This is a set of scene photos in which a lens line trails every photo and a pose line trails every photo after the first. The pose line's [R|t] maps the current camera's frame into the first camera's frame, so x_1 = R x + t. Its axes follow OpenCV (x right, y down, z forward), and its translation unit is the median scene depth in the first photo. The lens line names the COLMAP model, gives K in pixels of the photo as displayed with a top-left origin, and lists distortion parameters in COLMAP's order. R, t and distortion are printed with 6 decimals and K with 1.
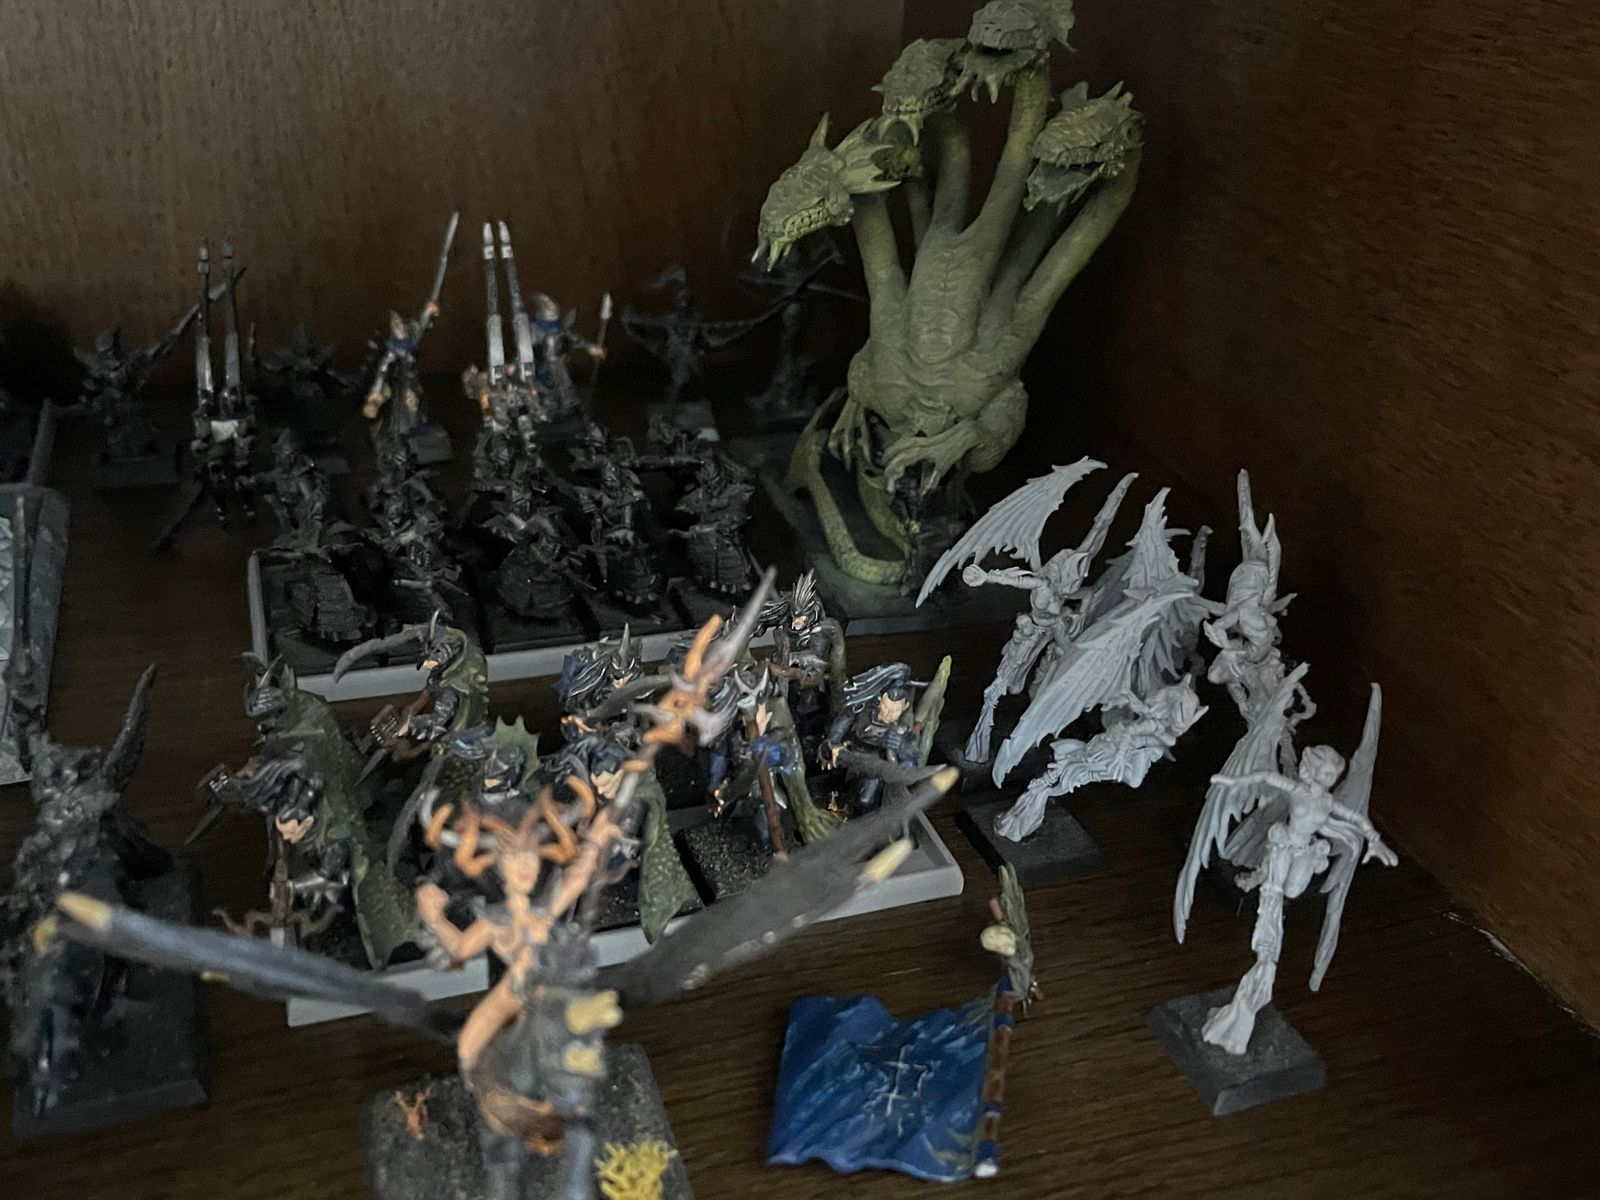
lens RADIAL K [[1537.7, 0, 800.0], [0, 1537.7, 600.0], [0, 0, 1]] dist [0.002504, 0.001675]
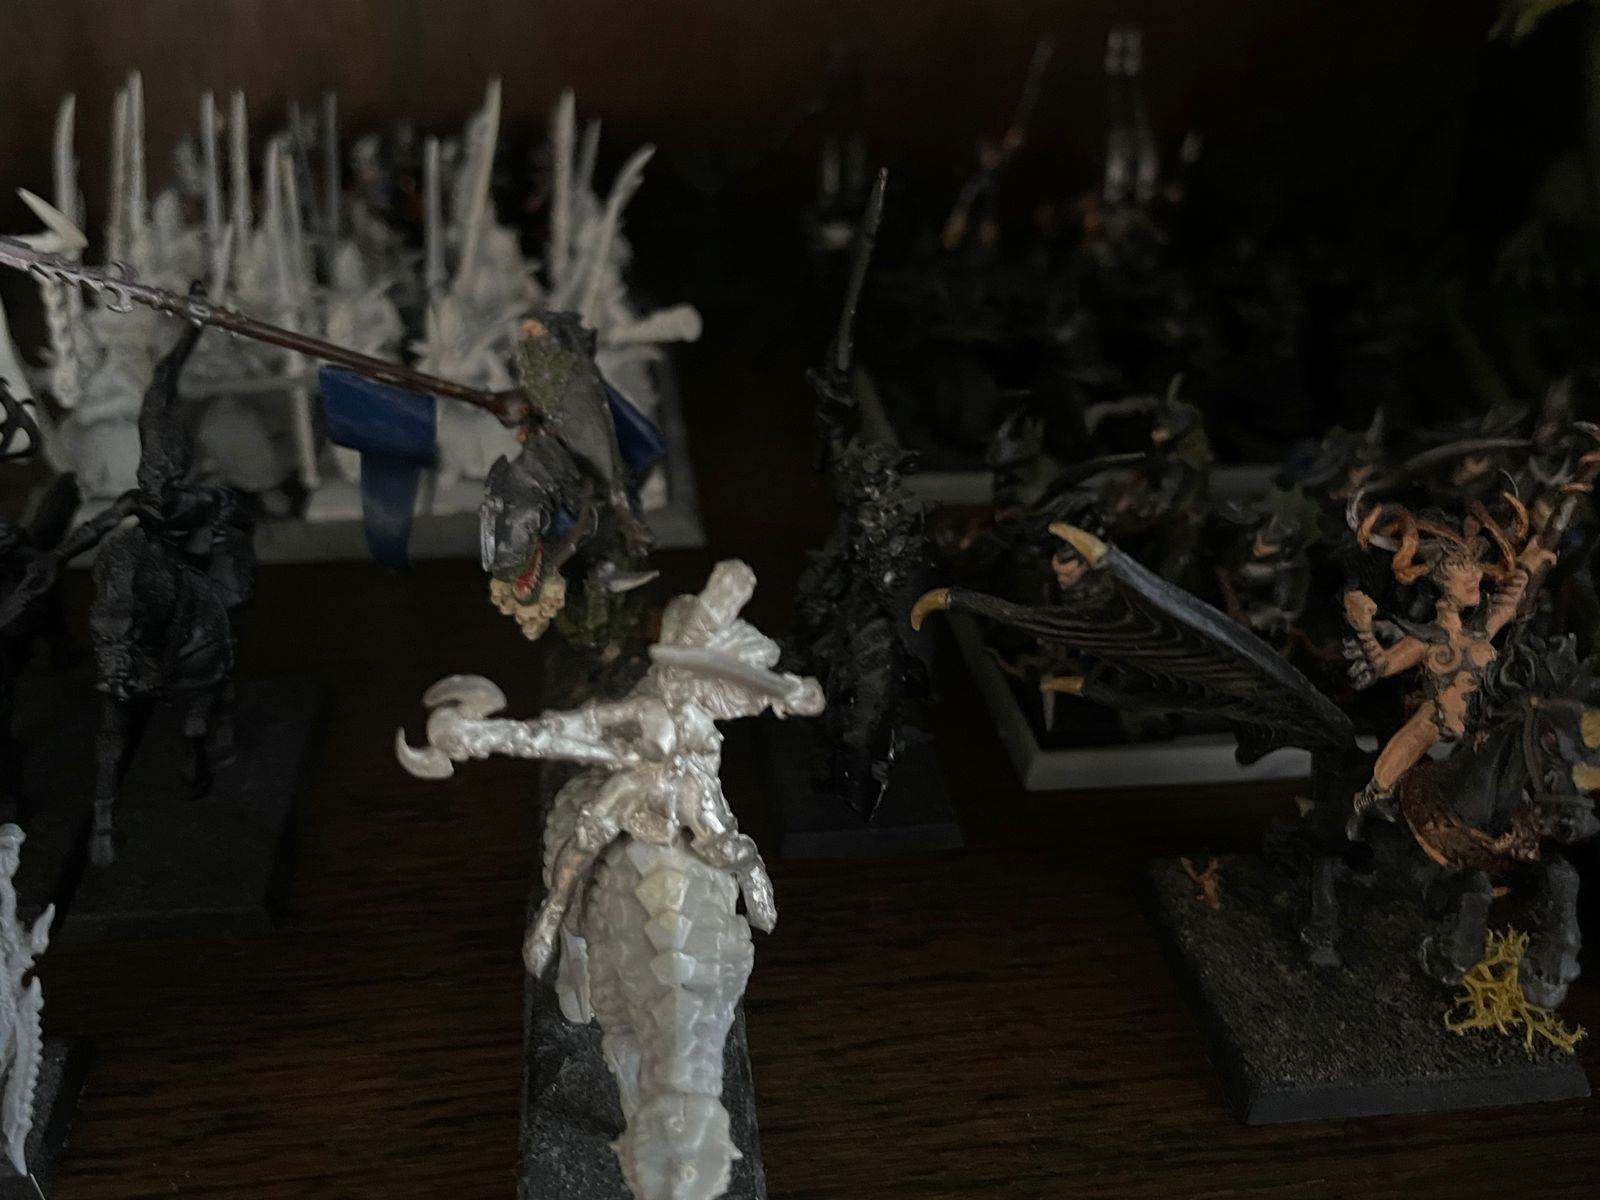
lens RADIAL K [[1555.1, 0, 800.0], [0, 1555.1, 600.0], [0, 0, 1]] dist [0.008942, -0.016964]
pose [[0.978064, 0.079918, -0.192363, -0.326227], [-0.076318, 0.996743, 0.026063, 0.163359], [0.193819, -0.010811, 0.980978, 0.048301]]
